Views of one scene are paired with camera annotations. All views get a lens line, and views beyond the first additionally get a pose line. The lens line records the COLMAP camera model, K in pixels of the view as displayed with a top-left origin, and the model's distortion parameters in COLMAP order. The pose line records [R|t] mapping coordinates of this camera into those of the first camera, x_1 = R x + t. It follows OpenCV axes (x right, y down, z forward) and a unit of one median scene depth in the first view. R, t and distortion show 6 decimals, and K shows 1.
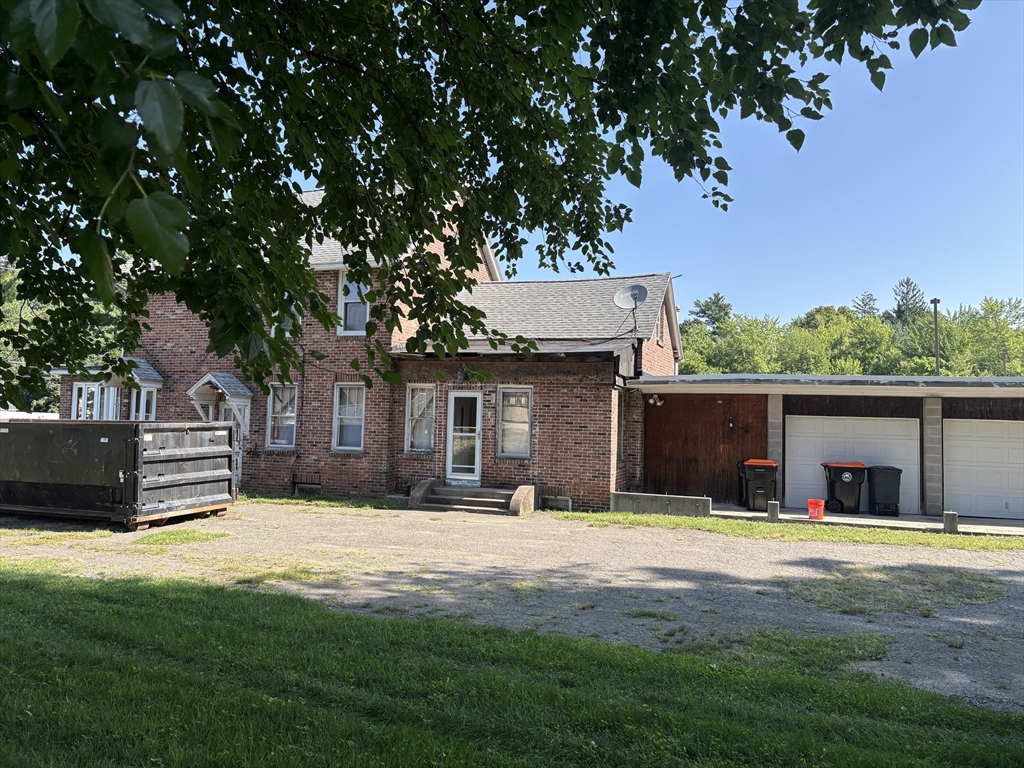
lens RADIAL K [[770.6, 0, 512.0], [0, 770.6, 384.0], [0, 0, 1]] dist [0.055430, -0.002134]
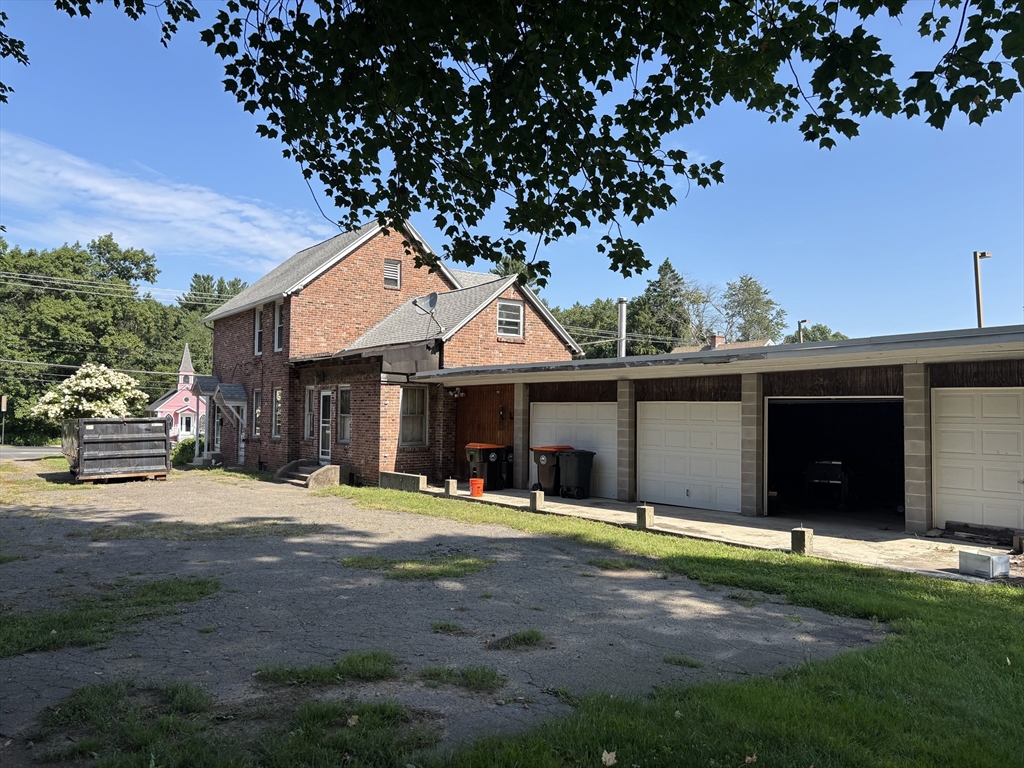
lens RADIAL K [[770.6, 0, 512.0], [0, 770.6, 384.0], [0, 0, 1]] dist [0.055430, -0.002134]
pose [[0.831085, -0.040084, -0.554699, 0.954724], [0.037691, 0.999166, -0.015731, 0.031986], [0.554867, -0.007833, 0.831902, 0.124668]]
